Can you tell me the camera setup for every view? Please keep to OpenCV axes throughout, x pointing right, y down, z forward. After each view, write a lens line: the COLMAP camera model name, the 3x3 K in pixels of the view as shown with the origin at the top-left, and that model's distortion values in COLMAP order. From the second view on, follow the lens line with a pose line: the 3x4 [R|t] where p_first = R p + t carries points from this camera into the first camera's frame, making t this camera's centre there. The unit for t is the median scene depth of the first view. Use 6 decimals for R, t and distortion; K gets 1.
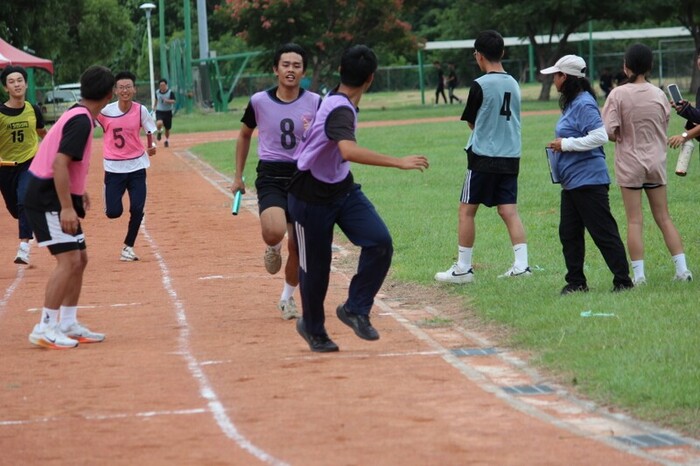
lens RADIAL K [[4408.5, 0, 351.0], [0, 4408.5, 232.2], [0, 0, 1]] dist [1.471554, 3.094176]
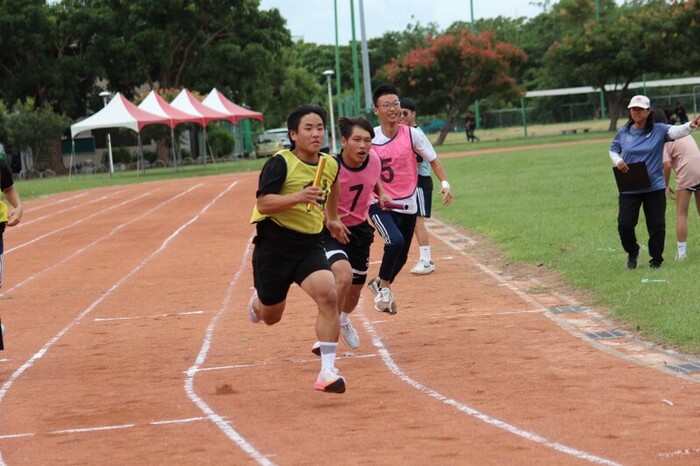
lens RADIAL K [[3148.7, 0, 341.5], [0, 3148.7, 233.2], [0, 0, 1]] dist [0.327479, 2.162222]
pose [[0.998734, -0.026233, -0.042918, 0.000176], [0.026262, 0.999655, 0.000111, 0.000780], [0.042901, -0.001238, 0.999079, -0.005475]]
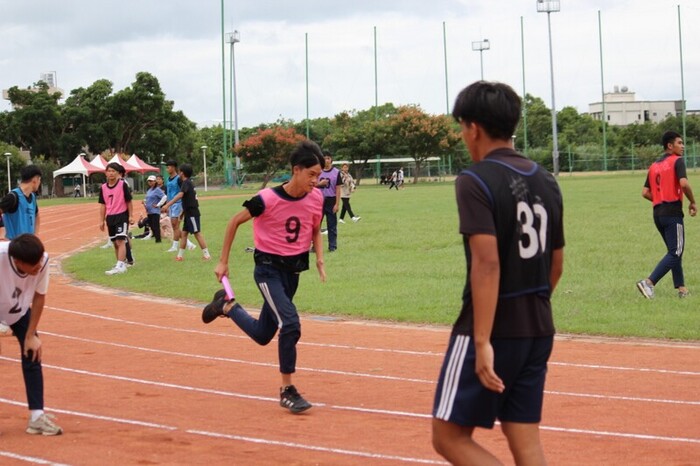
lens RADIAL K [[2014.9, 0, 350.0], [0, 2014.9, 232.8], [0, 0, 1]] dist [-0.344690, 0.759146]
pose [[0.999602, 0.013835, -0.024583, 0.308754], [-0.013945, 0.999894, -0.004297, 0.013187], [0.024521, 0.004638, 0.999689, -0.766179]]
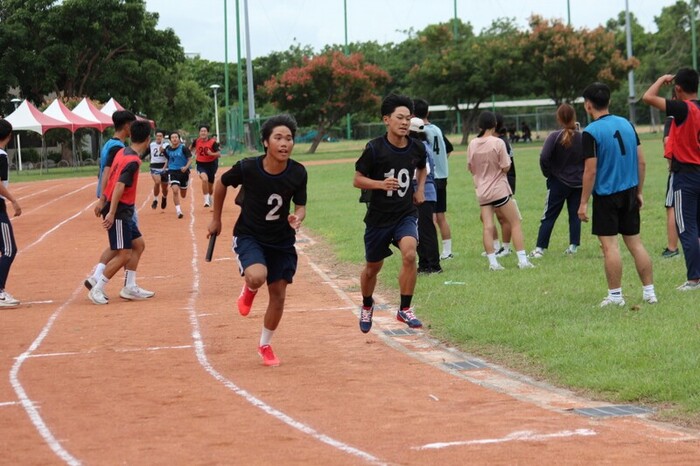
lens RADIAL K [[2770.1, 0, 352.2], [0, 2770.1, 232.4], [0, 0, 1]] dist [0.074512, 0.775883]
pose [[0.999996, -0.002343, -0.001479, 0.021450], [0.002346, 0.999995, 0.001882, -0.001295], [0.001475, -0.001886, 0.999997, 0.021150]]
